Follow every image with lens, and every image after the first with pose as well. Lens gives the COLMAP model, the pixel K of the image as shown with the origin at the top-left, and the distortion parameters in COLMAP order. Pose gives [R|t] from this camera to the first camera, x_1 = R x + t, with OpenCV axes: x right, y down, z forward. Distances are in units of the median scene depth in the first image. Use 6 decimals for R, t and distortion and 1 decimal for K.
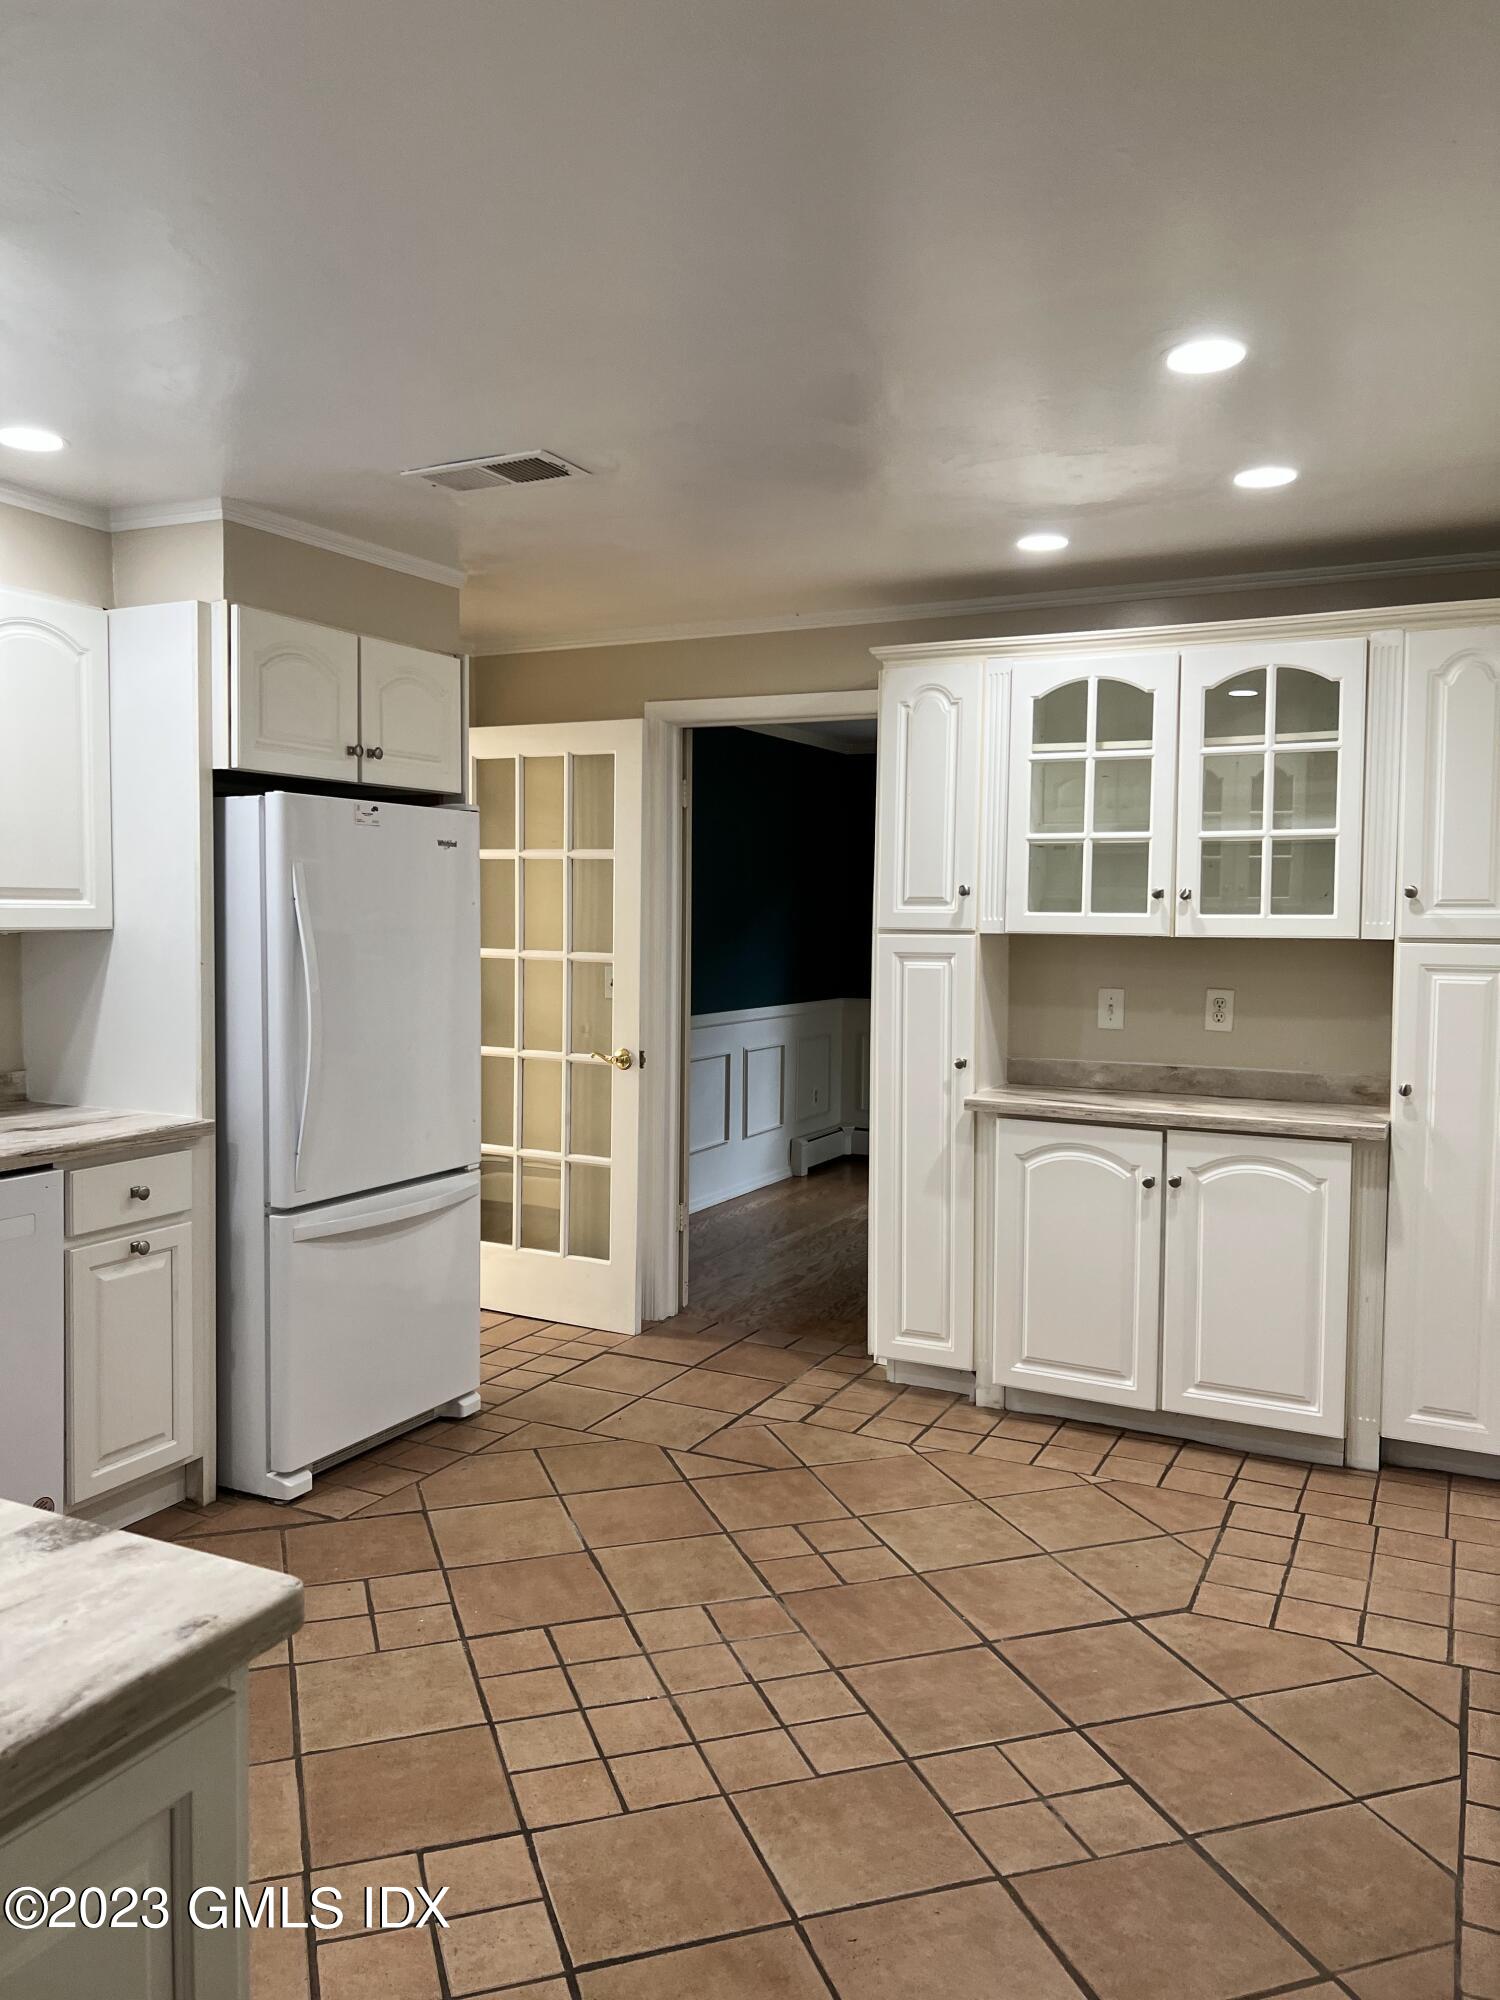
lens RADIAL K [[1499.6, 0, 749.0], [0, 1499.6, 1000.9], [0, 0, 1]] dist [0.009377, -0.003551]
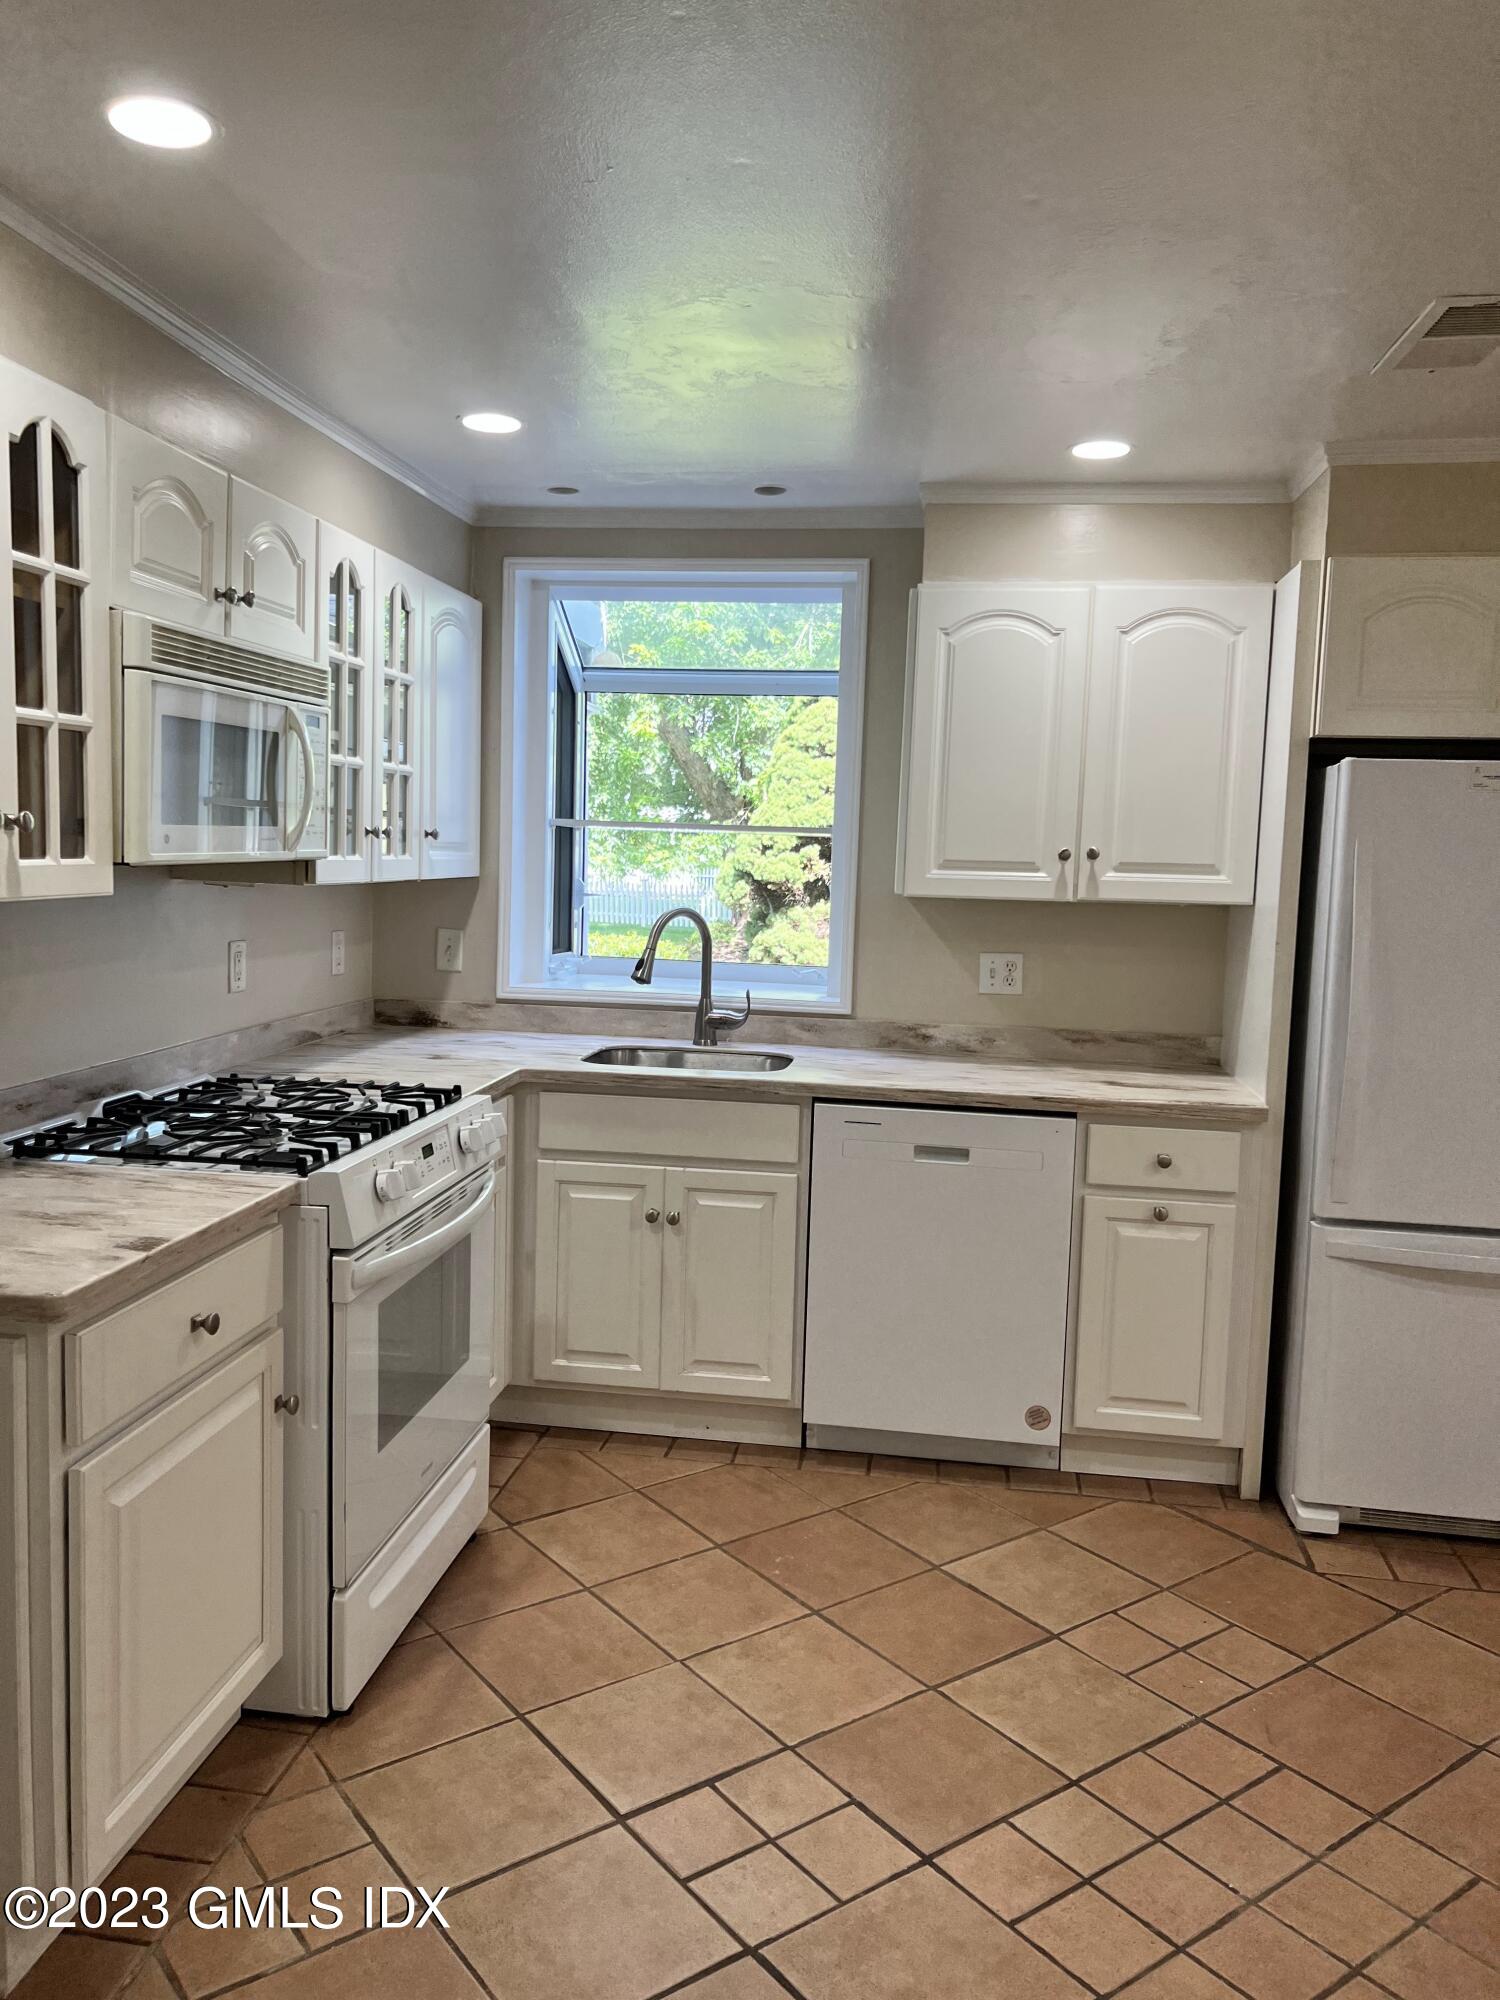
lens RADIAL K [[1499.6, 0, 753.2], [0, 1499.6, 994.8], [0, 0, 1]] dist [0.009377, -0.003551]
pose [[0.323899, 0.085234, -0.942244, 0.437805], [-0.083942, 0.994595, 0.061115, -0.022418], [0.942360, 0.059298, 0.329303, 0.375247]]
